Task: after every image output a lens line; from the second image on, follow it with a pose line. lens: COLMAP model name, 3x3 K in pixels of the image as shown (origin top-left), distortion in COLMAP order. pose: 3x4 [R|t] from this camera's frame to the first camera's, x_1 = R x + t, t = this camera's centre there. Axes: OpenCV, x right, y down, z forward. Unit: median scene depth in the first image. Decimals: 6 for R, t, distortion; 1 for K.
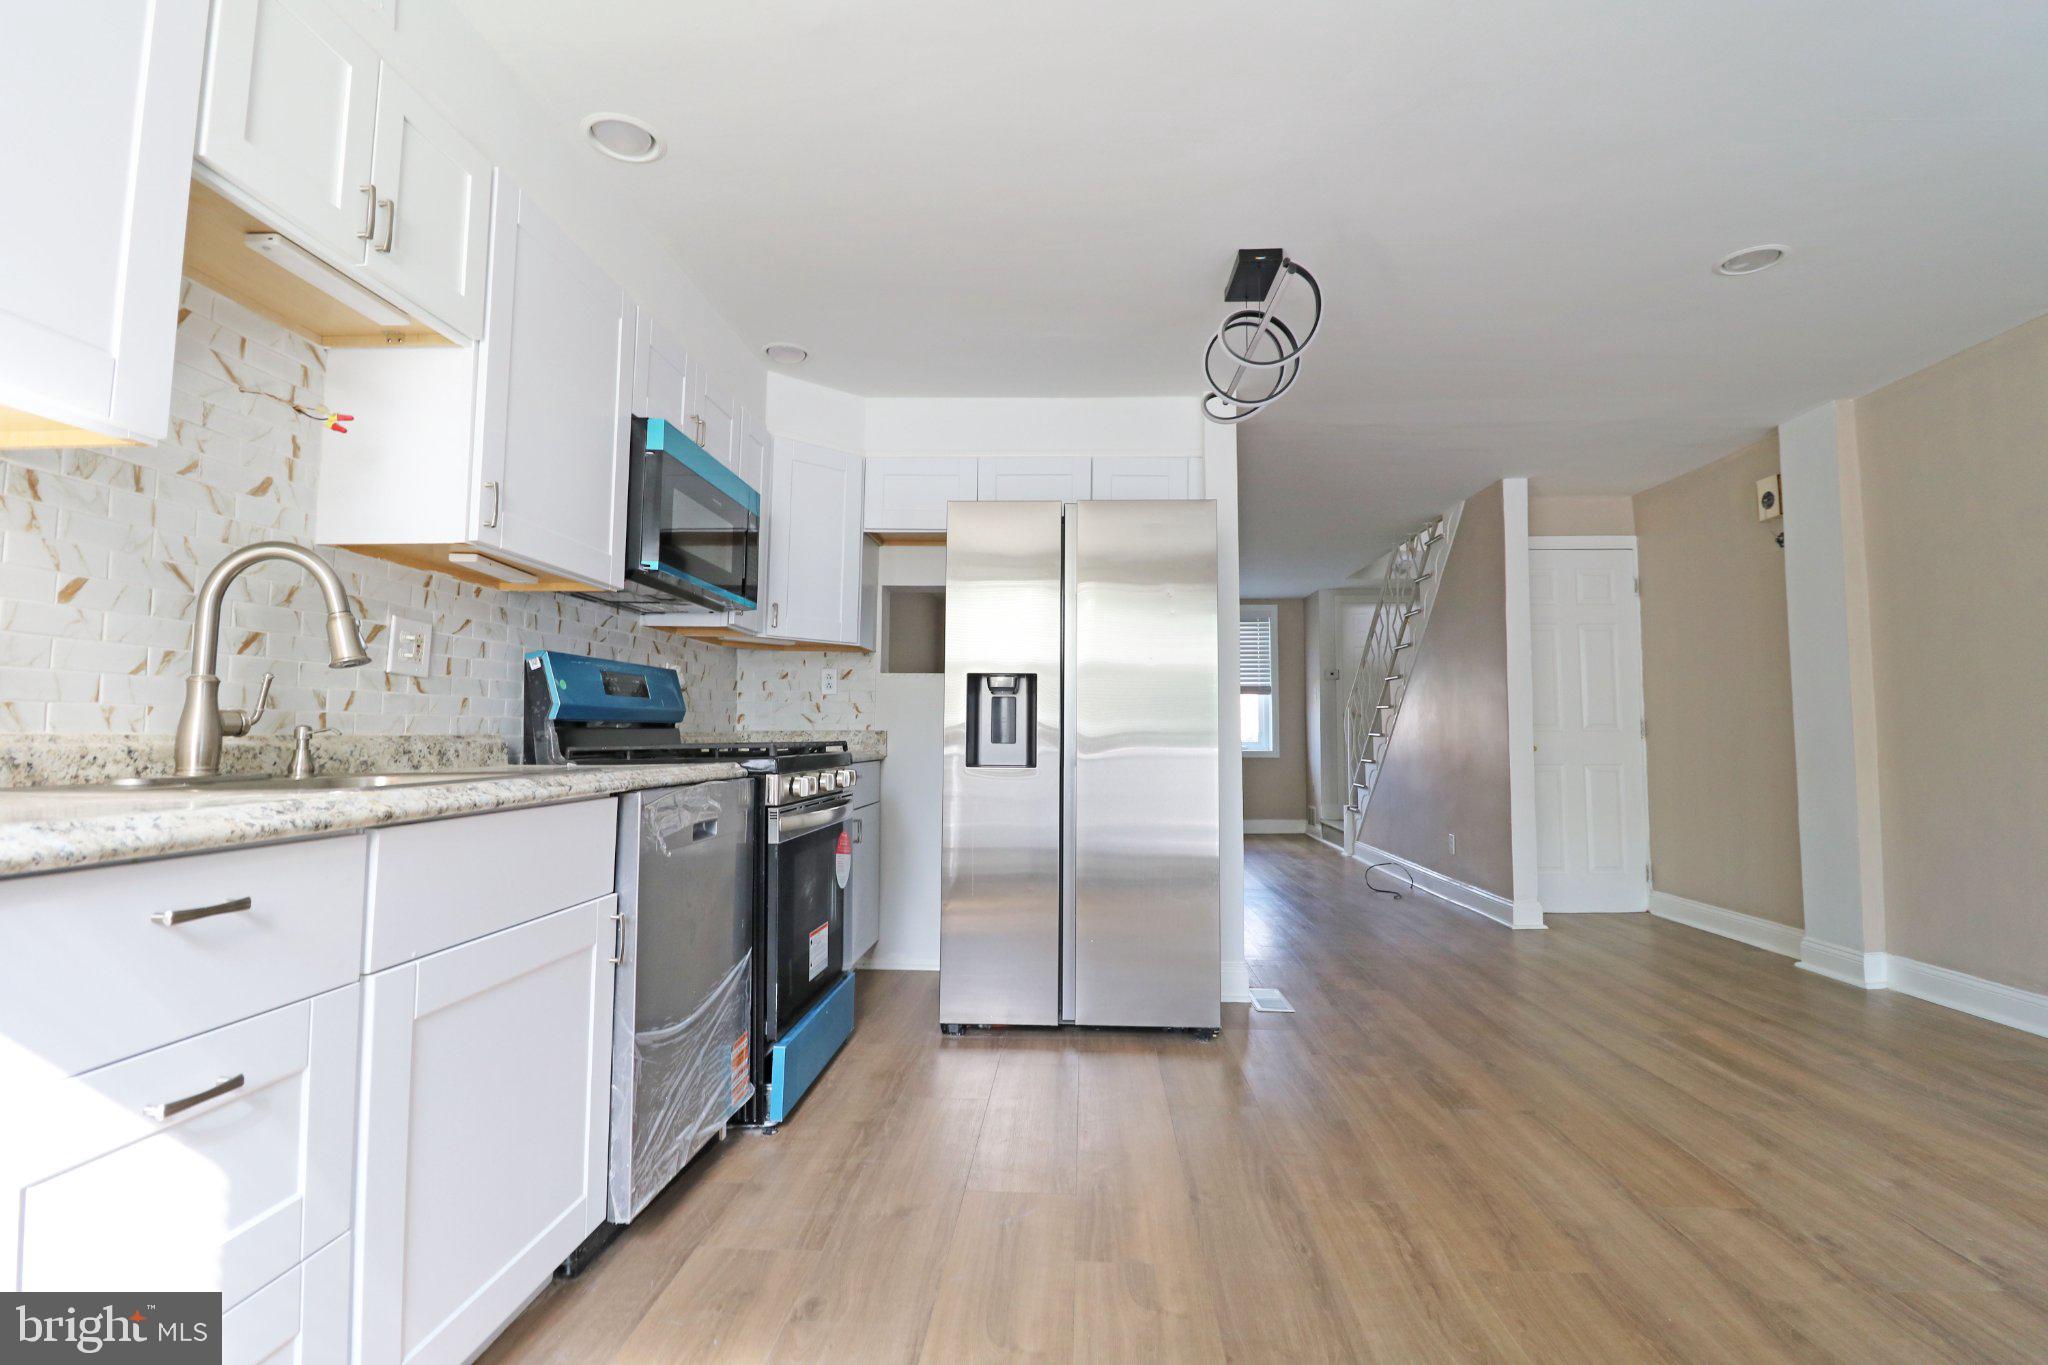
lens RADIAL K [[953.9, 0, 1043.3], [0, 953.9, 669.4], [0, 0, 1]] dist [-0.004356, -0.012401]
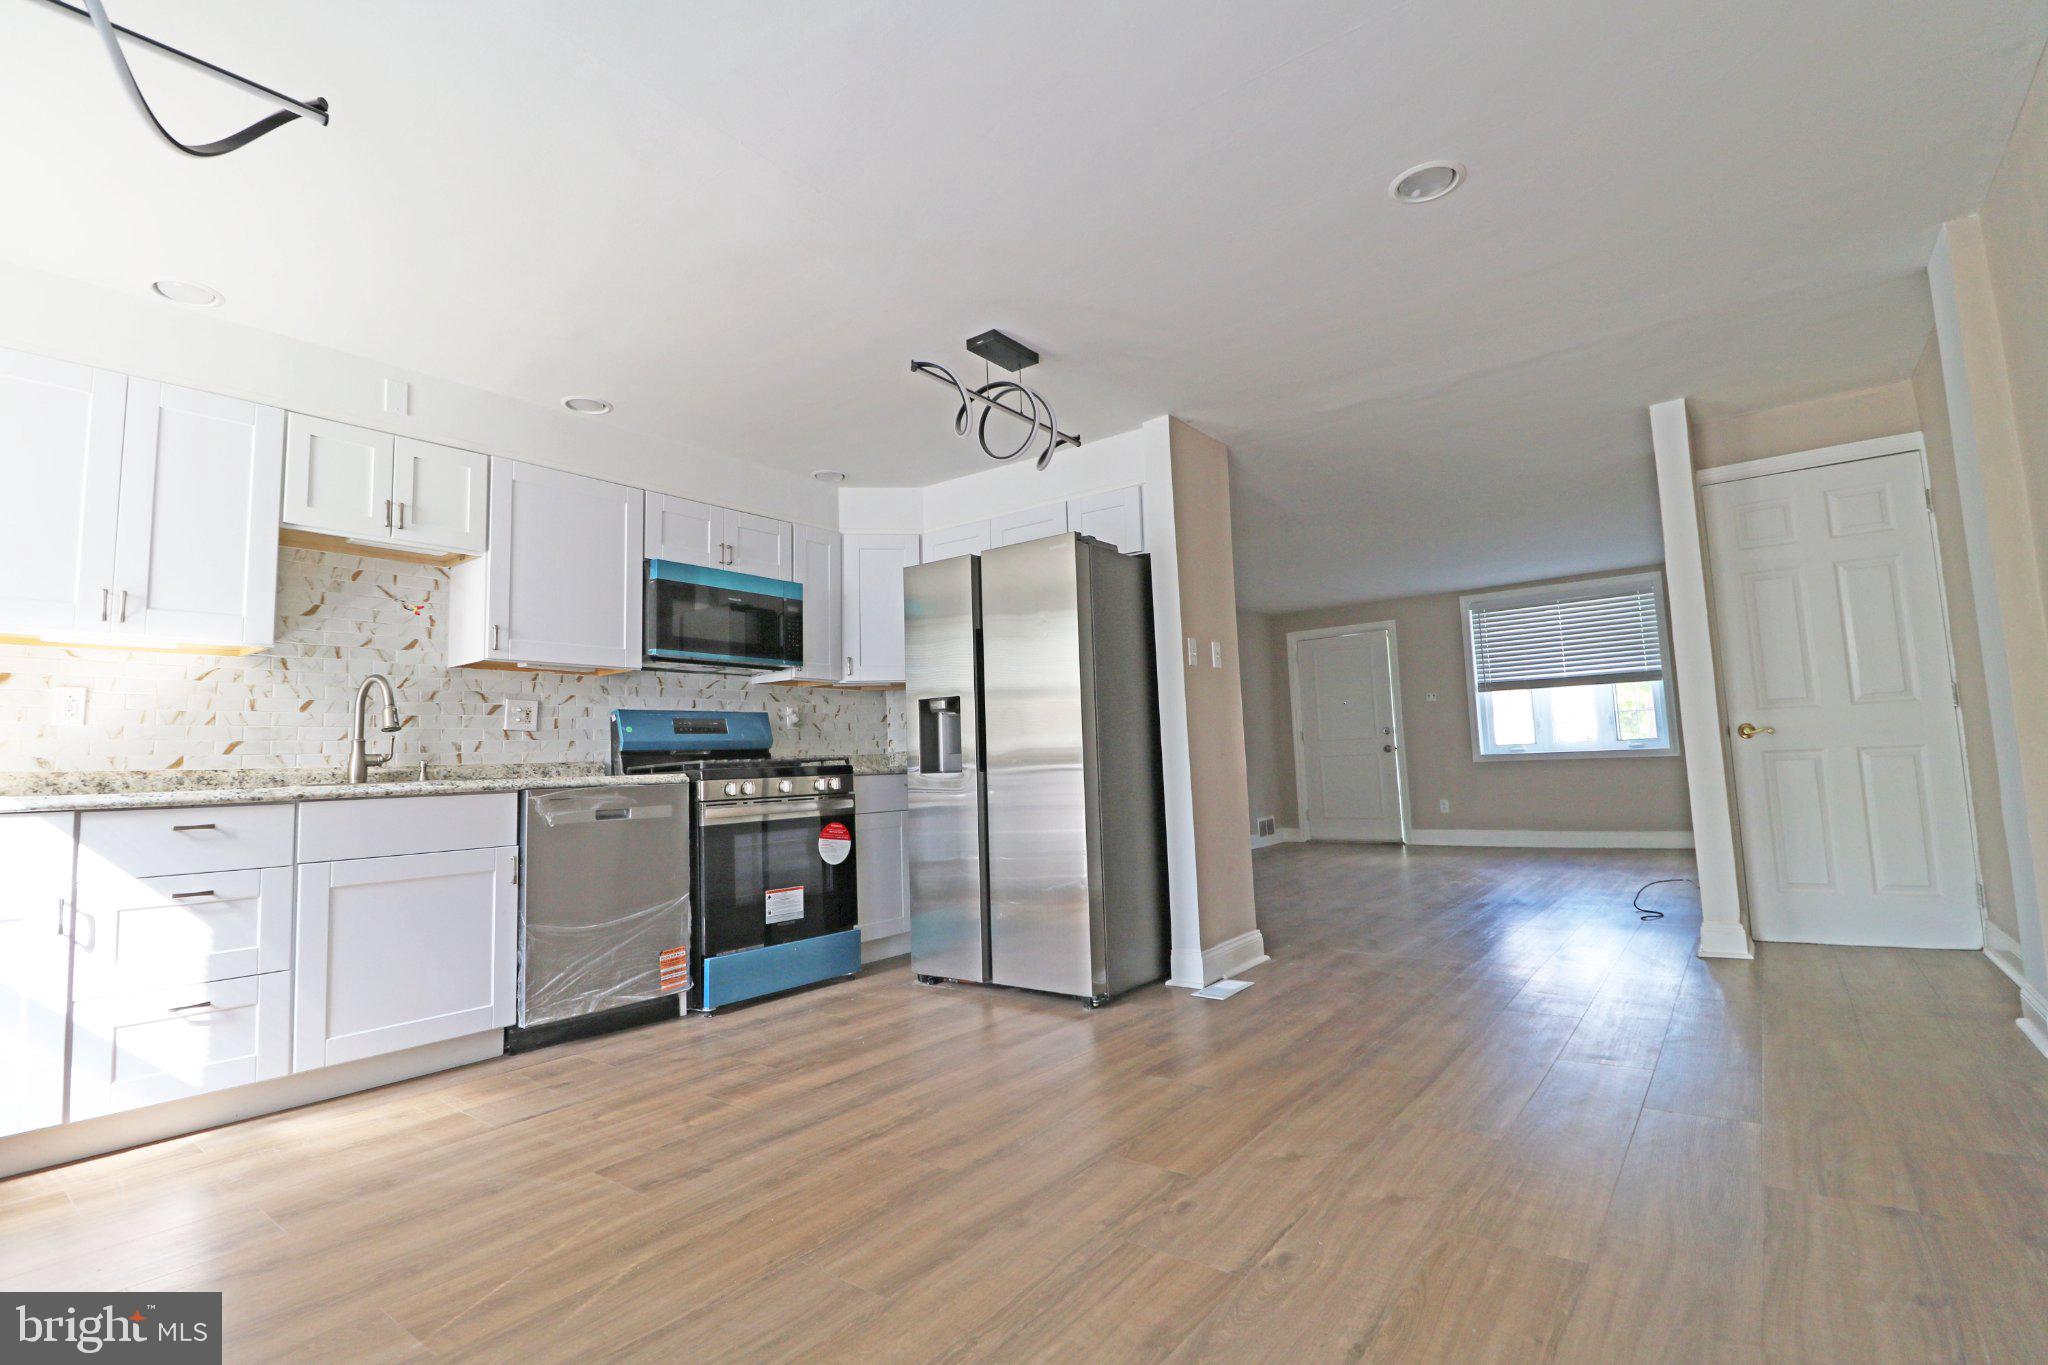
lens RADIAL K [[953.9, 0, 1043.3], [0, 953.9, 669.4], [0, 0, 1]] dist [-0.004356, -0.012401]
pose [[0.826377, -0.090356, -0.555821, 1.241367], [0.079507, 0.995877, -0.043683, 0.051089], [0.557476, -0.008093, 0.830153, 0.045452]]
